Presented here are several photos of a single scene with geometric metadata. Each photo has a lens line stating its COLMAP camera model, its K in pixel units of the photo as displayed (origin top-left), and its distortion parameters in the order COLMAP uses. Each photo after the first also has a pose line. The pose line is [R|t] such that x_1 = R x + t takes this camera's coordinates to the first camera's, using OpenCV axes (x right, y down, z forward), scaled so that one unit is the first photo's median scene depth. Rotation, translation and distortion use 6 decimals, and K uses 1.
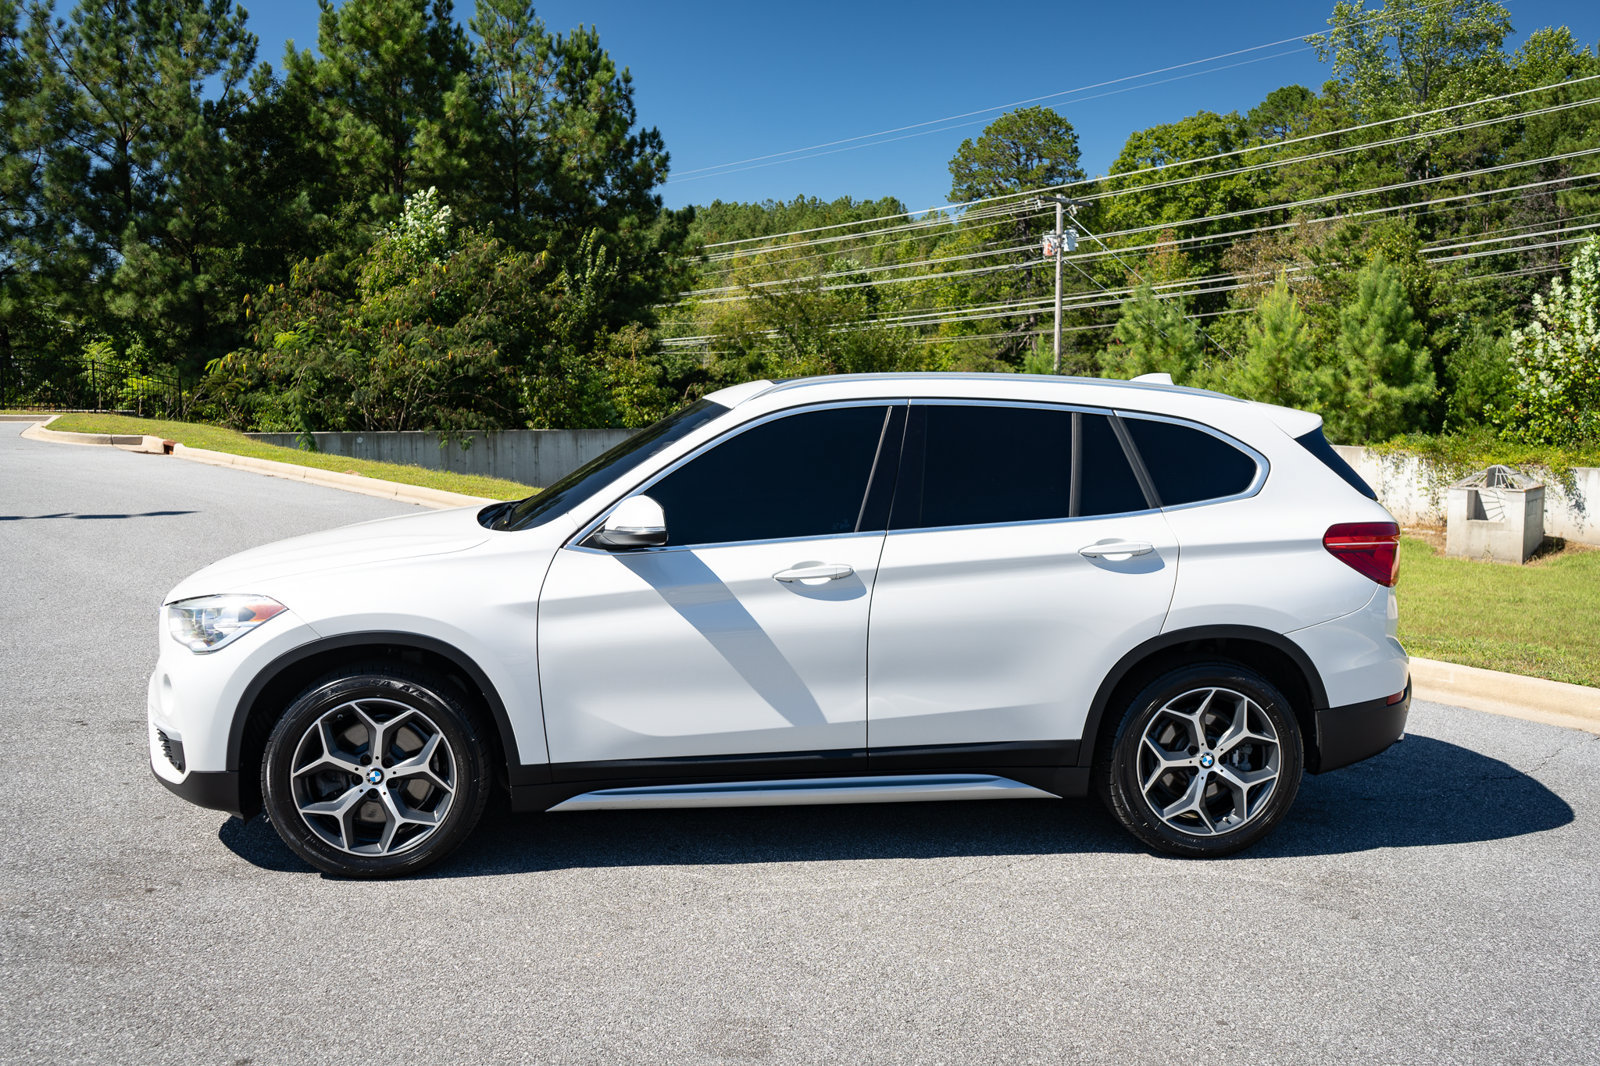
lens RADIAL K [[1452.7, 0, 800.0], [0, 1452.7, 533.0], [0, 0, 1]] dist [-0.003299, -0.001488]
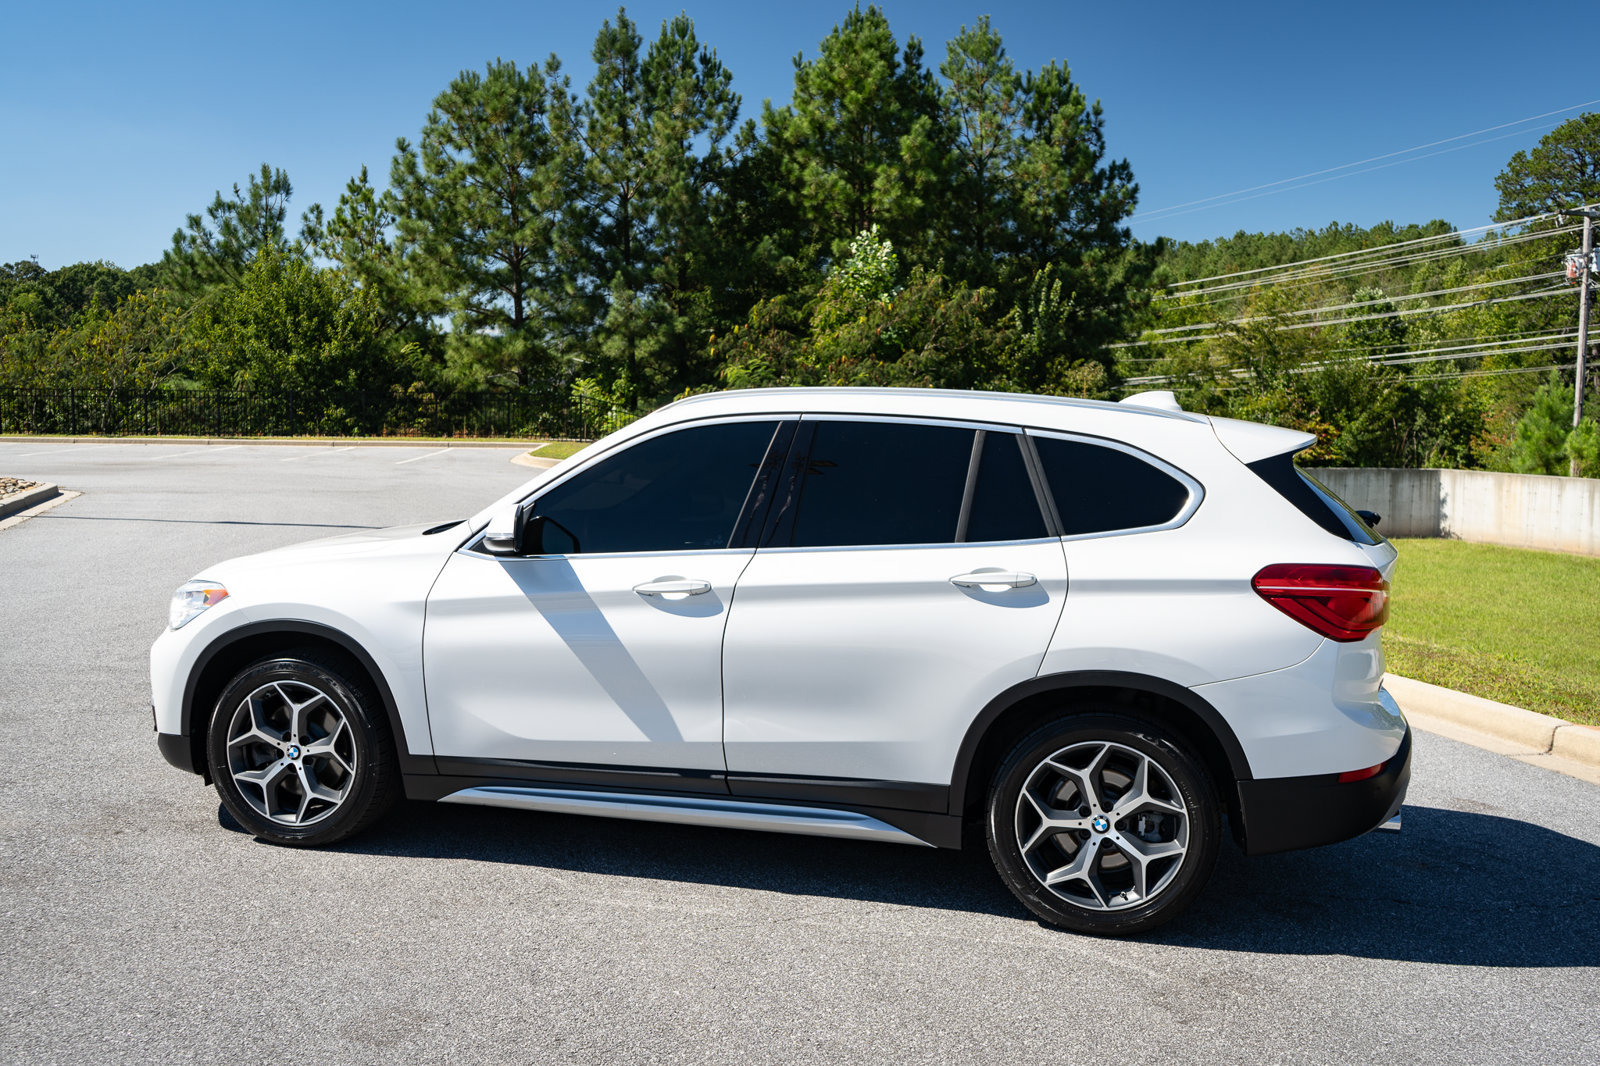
lens RADIAL K [[1455.9, 0, 775.7], [0, 1455.9, 534.7], [0, 0, 1]] dist [0.001105, -0.001411]
pose [[0.928027, 0.036131, -0.370758, 0.068031], [-0.045680, 0.998811, -0.017003, 0.000784], [0.369703, 0.032716, 0.928574, 0.016161]]
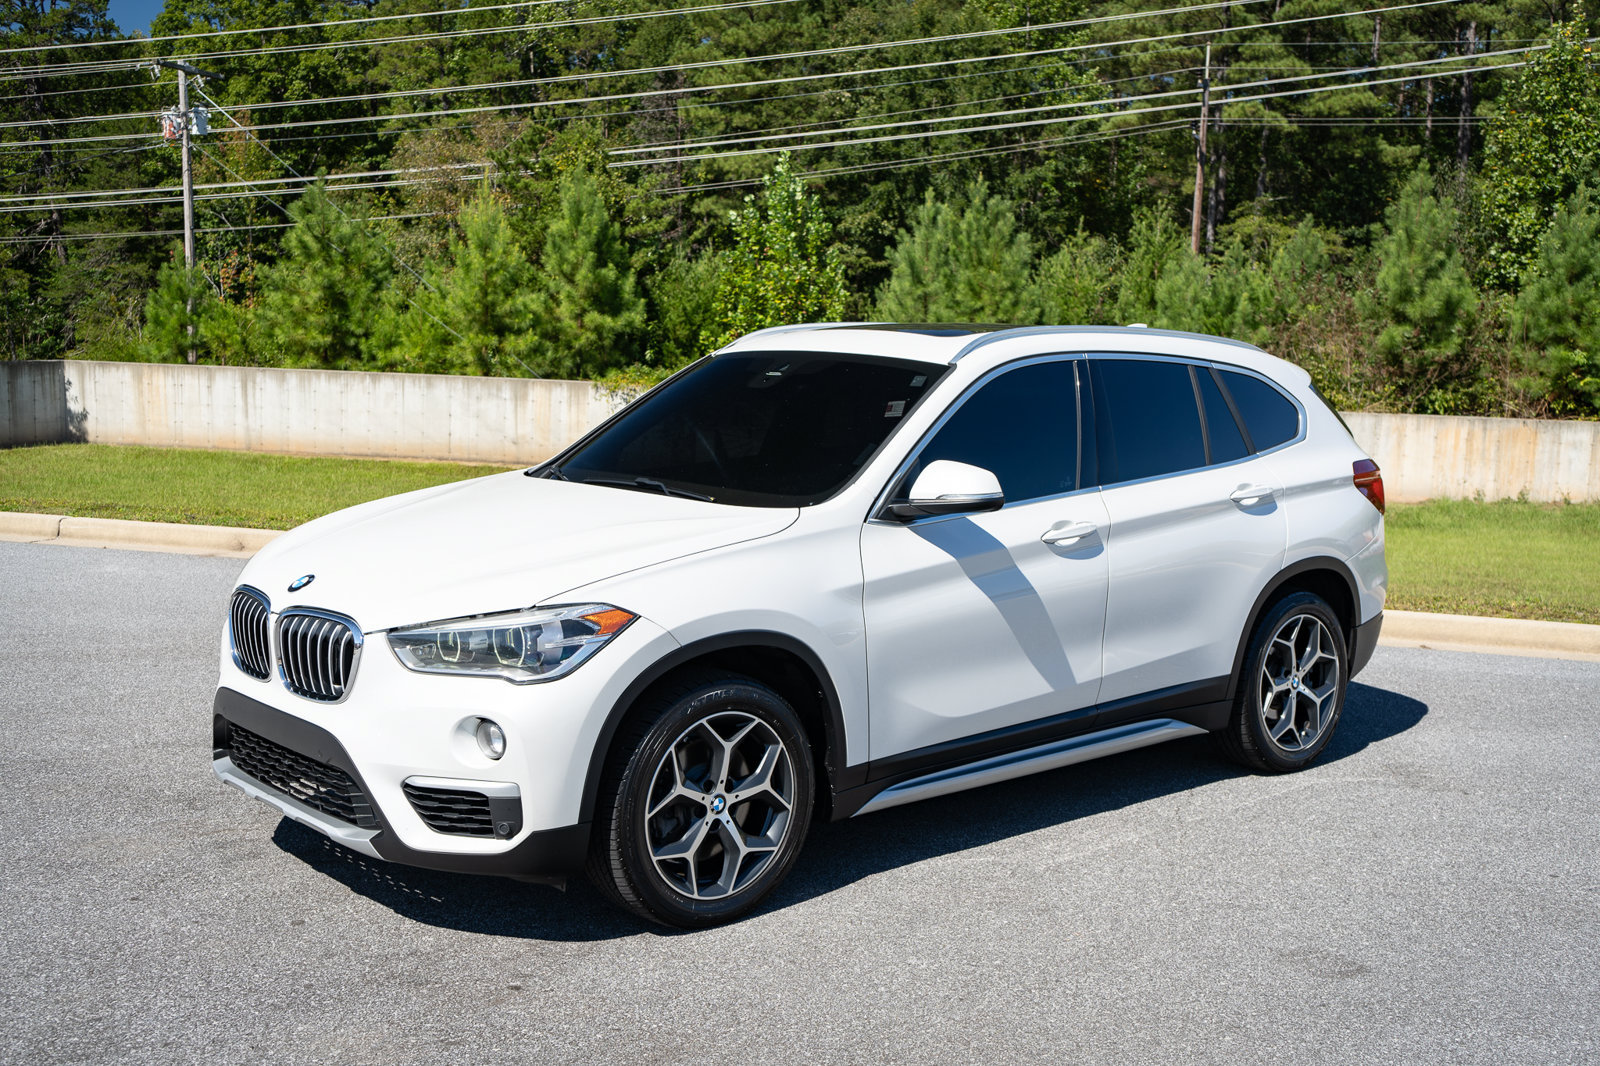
lens RADIAL K [[1777.5, 0, 857.8], [0, 1777.5, 559.7], [0, 0, 1]] dist [0.000602, 0.004864]
pose [[0.806997, -0.071382, 0.586226, -0.125173], [0.047014, 0.997283, 0.056715, -0.004514], [-0.588681, -0.018208, 0.808160, 0.017602]]
